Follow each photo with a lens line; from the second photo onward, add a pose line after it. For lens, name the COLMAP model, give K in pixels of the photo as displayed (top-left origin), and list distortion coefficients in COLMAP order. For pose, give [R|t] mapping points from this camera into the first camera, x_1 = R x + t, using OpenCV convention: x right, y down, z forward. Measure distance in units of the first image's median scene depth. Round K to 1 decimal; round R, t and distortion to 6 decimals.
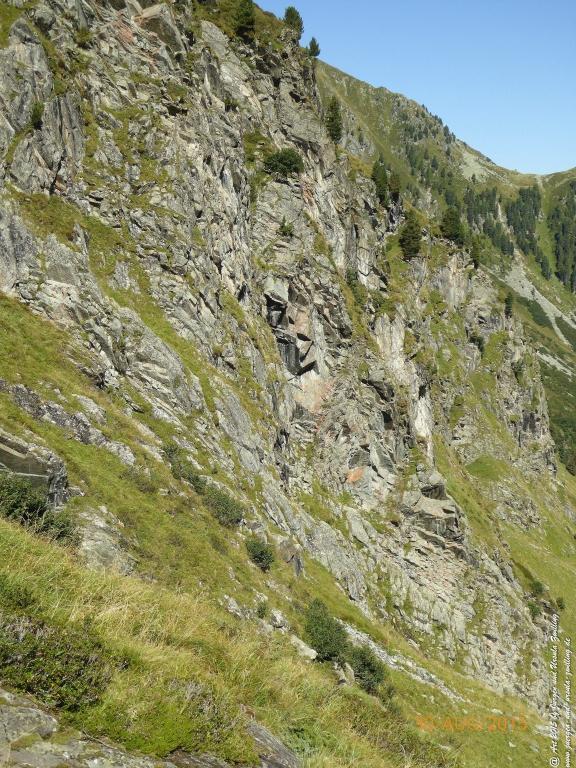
lens RADIAL K [[1062.4, 0, 310.9], [0, 1062.4, 408.8], [0, 0, 1]] dist [0.024726, -0.067066]
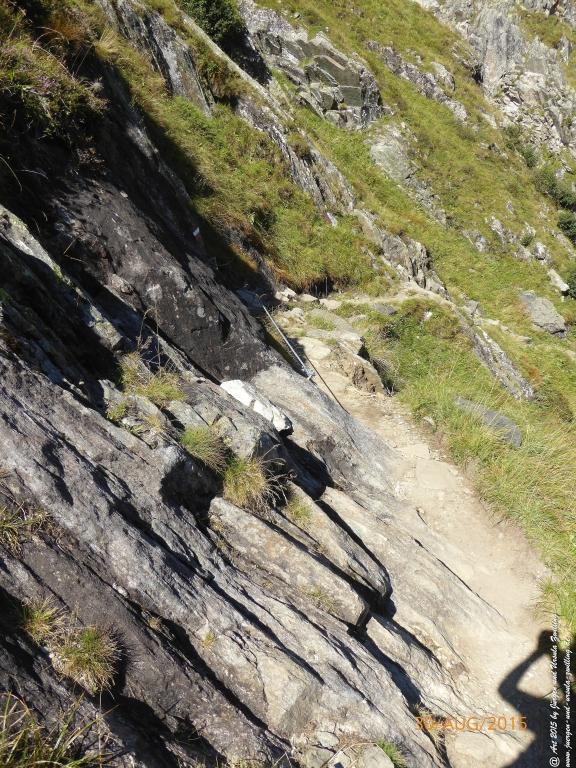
lens RADIAL K [[549.3, 0, 297.9], [0, 549.3, 381.8], [0, 0, 1]] dist [-0.013191, -0.002735]
pose [[0.715676, 0.282275, -0.638850, 0.074677], [-0.134767, 0.953312, 0.270247, 0.073817], [0.685308, -0.107314, 0.720304, 0.123420]]
